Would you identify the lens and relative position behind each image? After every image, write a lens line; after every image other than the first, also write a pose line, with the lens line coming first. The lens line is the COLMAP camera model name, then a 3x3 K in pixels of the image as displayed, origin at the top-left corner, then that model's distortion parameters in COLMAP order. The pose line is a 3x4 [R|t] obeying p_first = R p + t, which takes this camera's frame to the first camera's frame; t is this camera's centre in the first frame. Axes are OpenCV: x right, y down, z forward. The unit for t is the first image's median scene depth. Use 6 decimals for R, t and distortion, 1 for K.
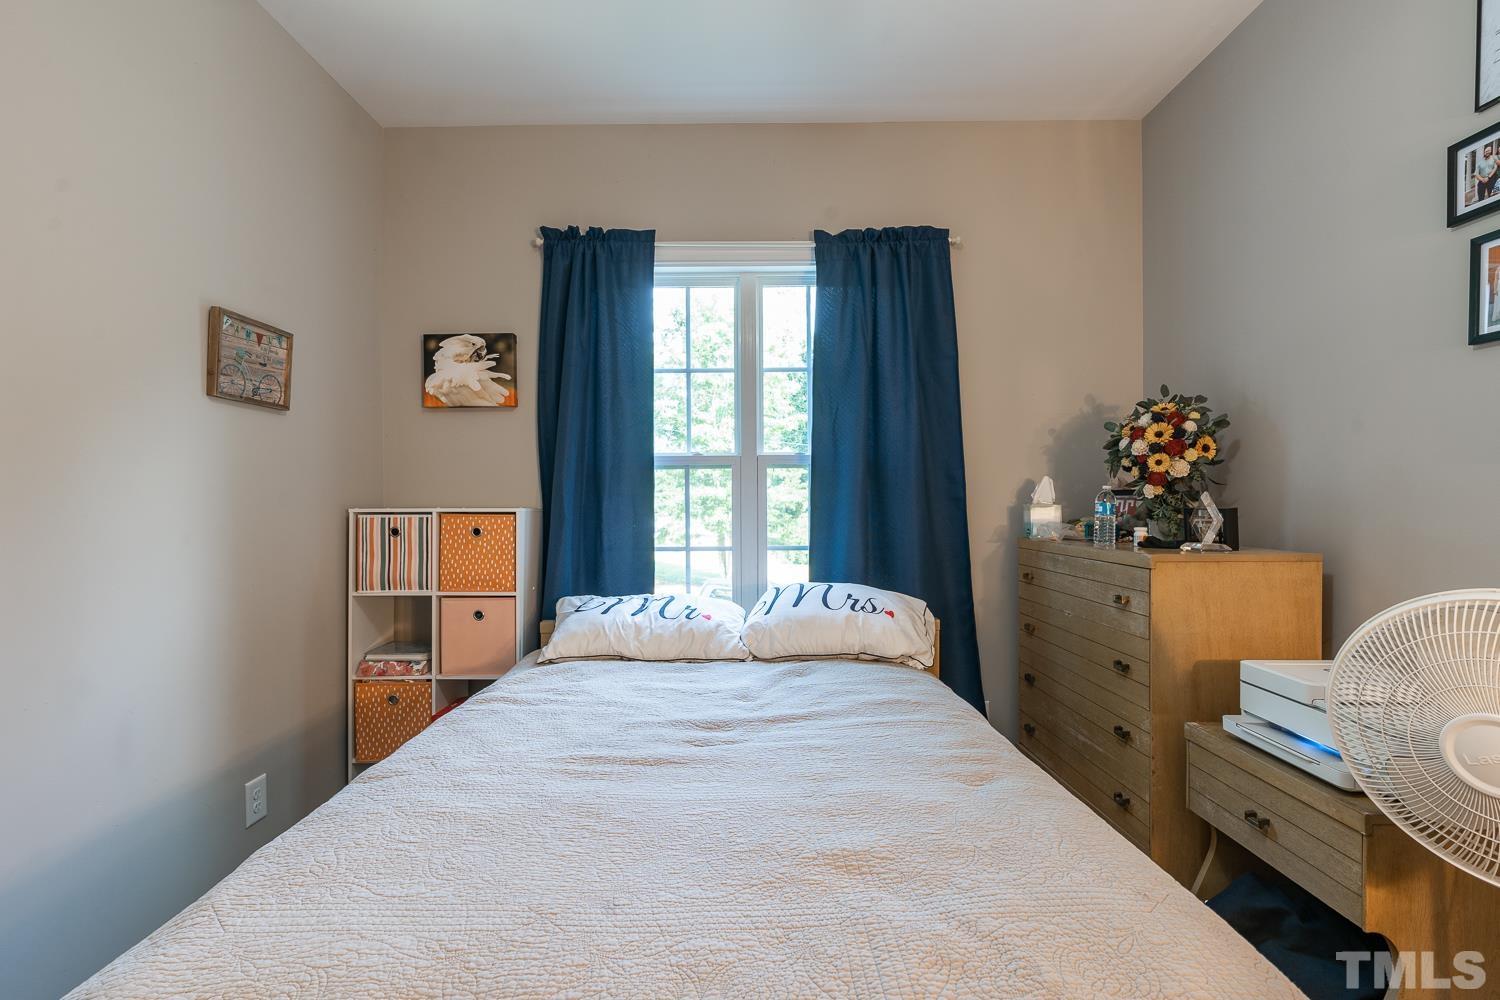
lens RADIAL K [[697.8, 0, 754.9], [0, 697.8, 504.7], [0, 0, 1]] dist [-0.010531, 0.006478]
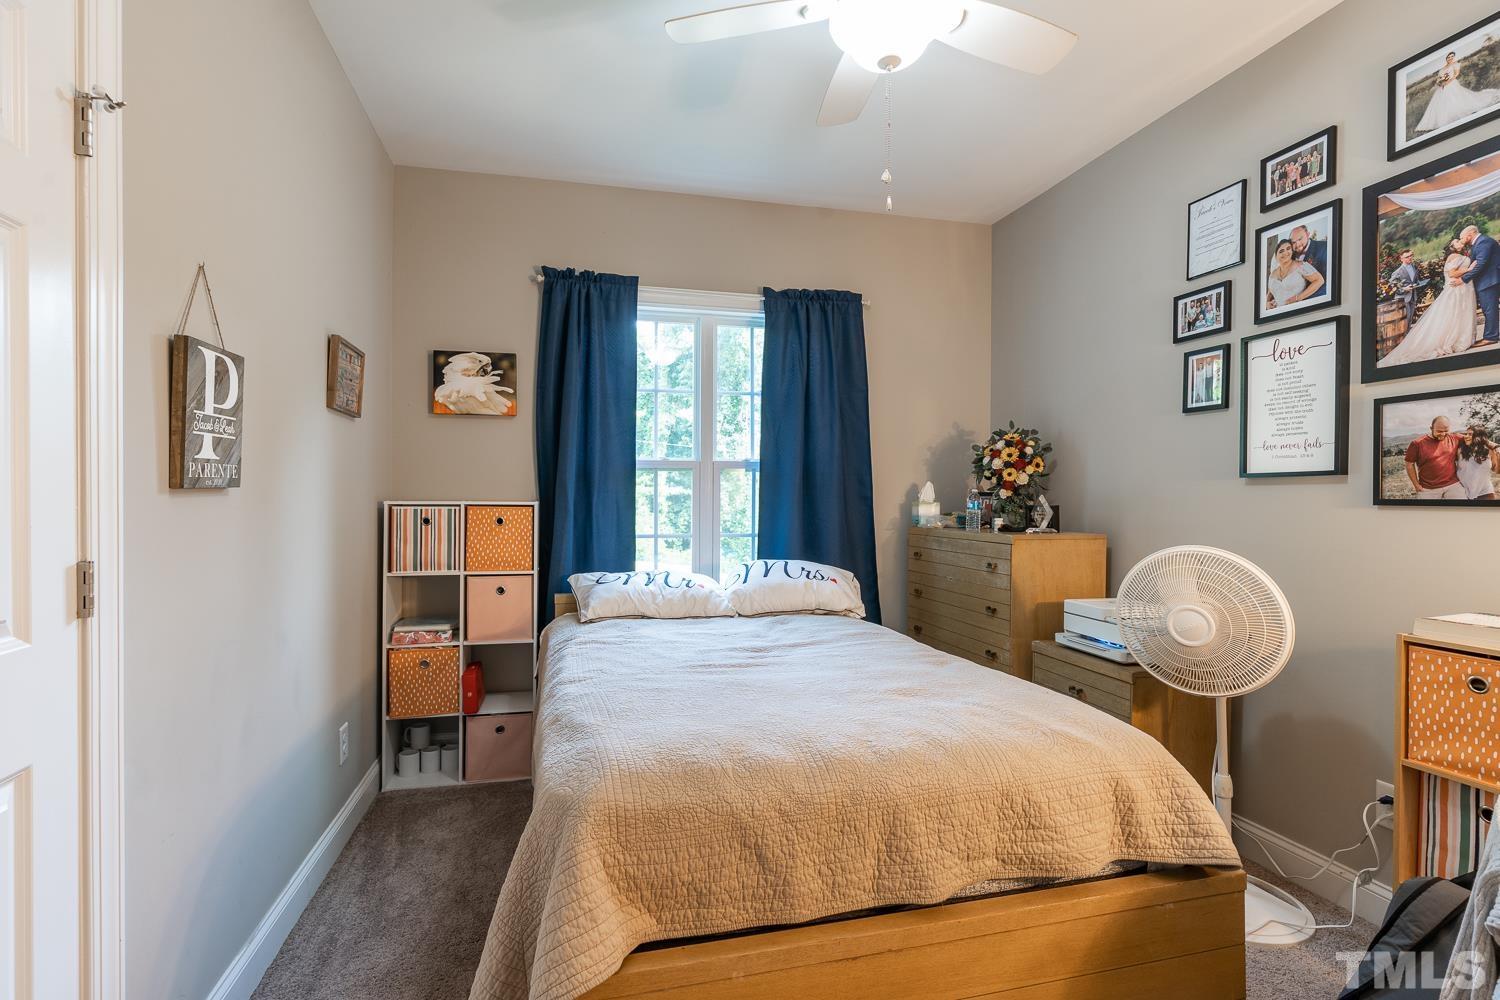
lens RADIAL K [[702.0, 0, 741.9], [0, 702.0, 505.6], [0, 0, 1]] dist [-0.005568, 0.000952]
pose [[0.972921, 0.006859, 0.231036, -0.302397], [-0.008369, 0.999950, 0.005554, 0.002128], [-0.230986, -0.007337, 0.972929, -0.304121]]
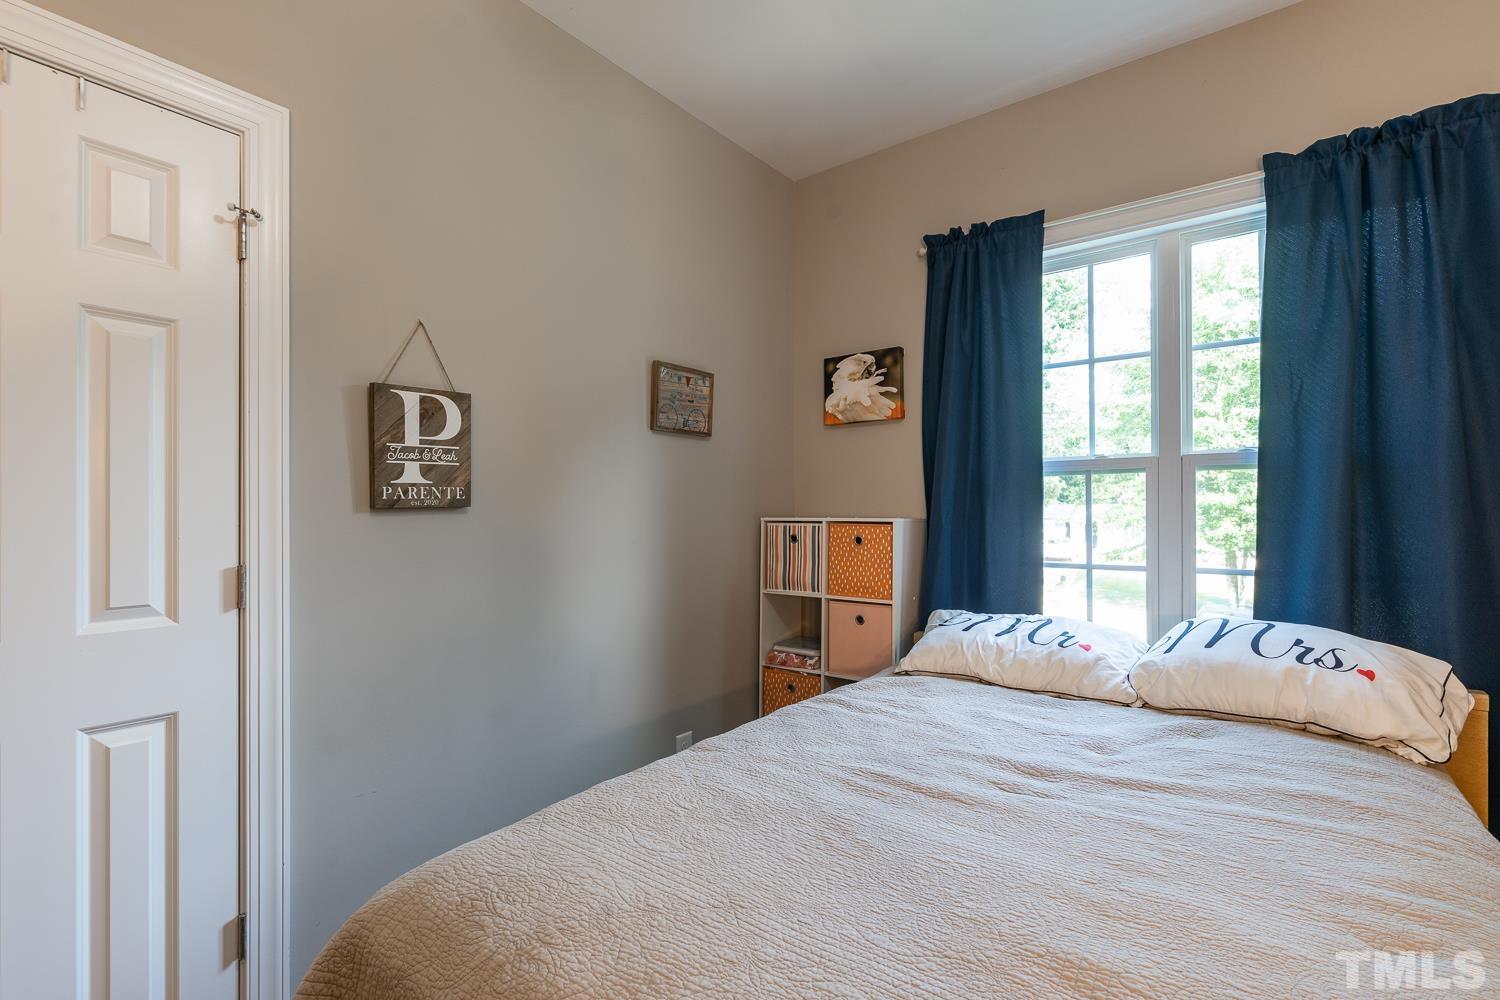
lens RADIAL K [[708.9, 0, 745.7], [0, 708.9, 504.8], [0, 0, 1]] dist [-0.002653, 0.001516]
pose [[0.787887, -0.003424, -0.615810, 0.139654], [-0.003987, 0.999935, -0.010661, -0.002852], [0.615807, 0.010855, 0.787823, 0.057152]]
